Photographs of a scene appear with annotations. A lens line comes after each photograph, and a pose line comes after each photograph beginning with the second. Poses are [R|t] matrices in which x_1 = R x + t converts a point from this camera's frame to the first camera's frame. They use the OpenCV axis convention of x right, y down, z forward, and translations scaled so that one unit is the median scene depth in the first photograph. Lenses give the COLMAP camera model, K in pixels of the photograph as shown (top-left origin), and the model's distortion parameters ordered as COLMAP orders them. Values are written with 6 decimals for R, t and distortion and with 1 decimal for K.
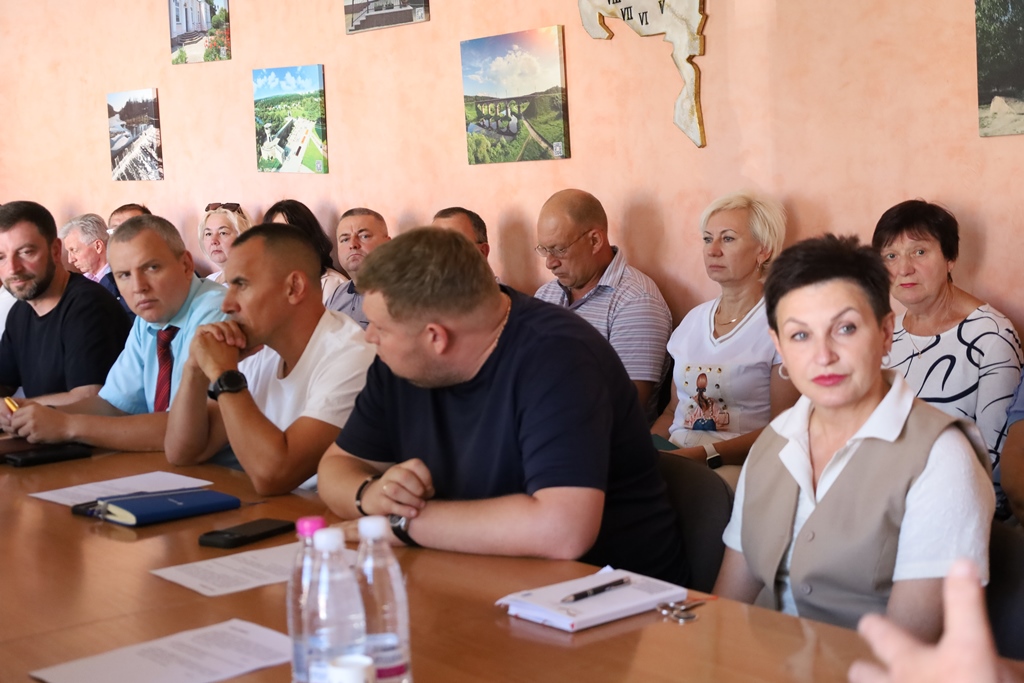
lens RADIAL K [[1599.0, 0, 512.0], [0, 1599.0, 341.5], [0, 0, 1]] dist [-0.004131, 0.056438]
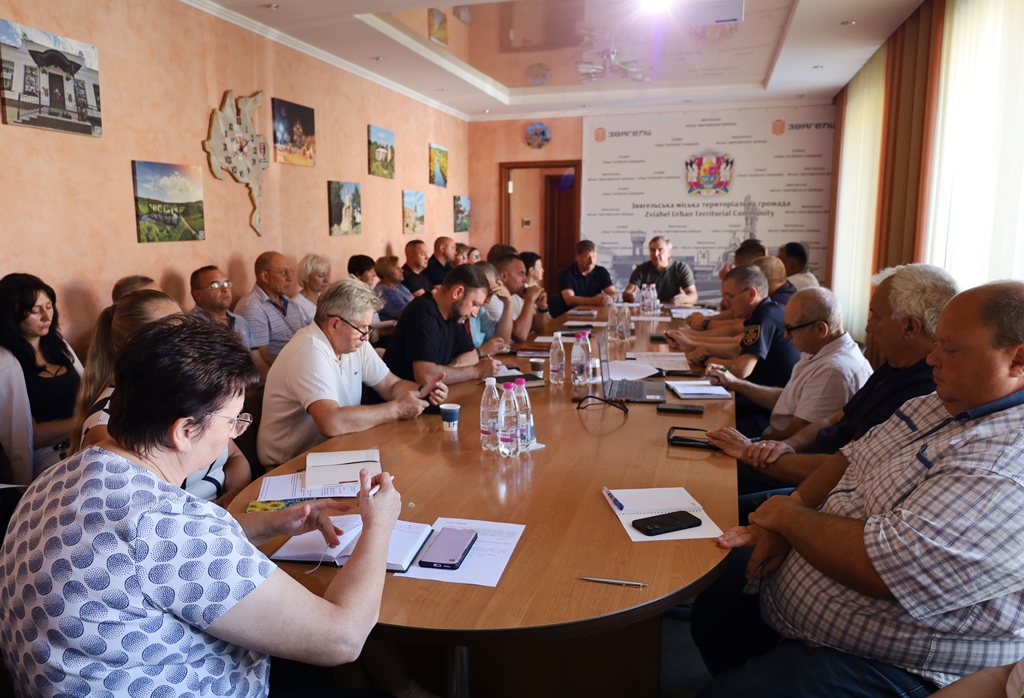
lens RADIAL K [[761.7, 0, 513.7], [0, 761.7, 328.2], [0, 0, 1]] dist [0.000028, -0.002744]
pose [[-0.617315, -0.046264, 0.785355, -0.680688], [0.131689, 0.978108, 0.161130, -0.085508], [-0.775616, 0.202891, -0.597708, 0.987810]]
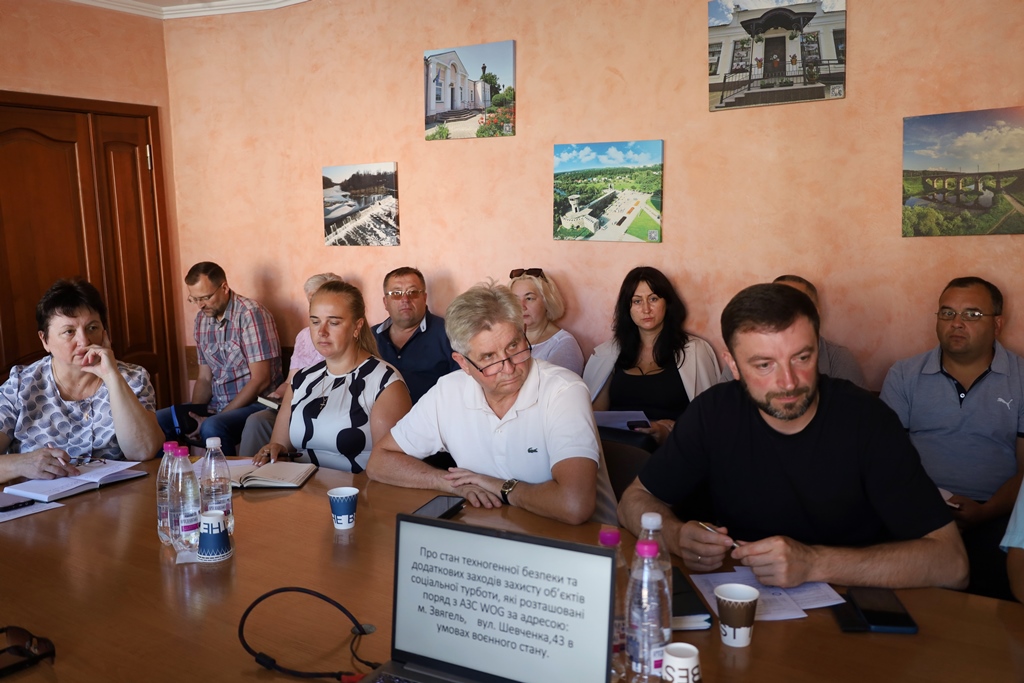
lens RADIAL K [[893.1, 0, 512.0], [0, 893.1, 341.5], [0, 0, 1]] dist [-0.014719, 0.000123]
pose [[0.952616, -0.015260, 0.303793, -0.377117], [0.015128, 0.999882, 0.002787, -0.040128], [-0.303800, 0.001941, 0.952734, 0.441132]]
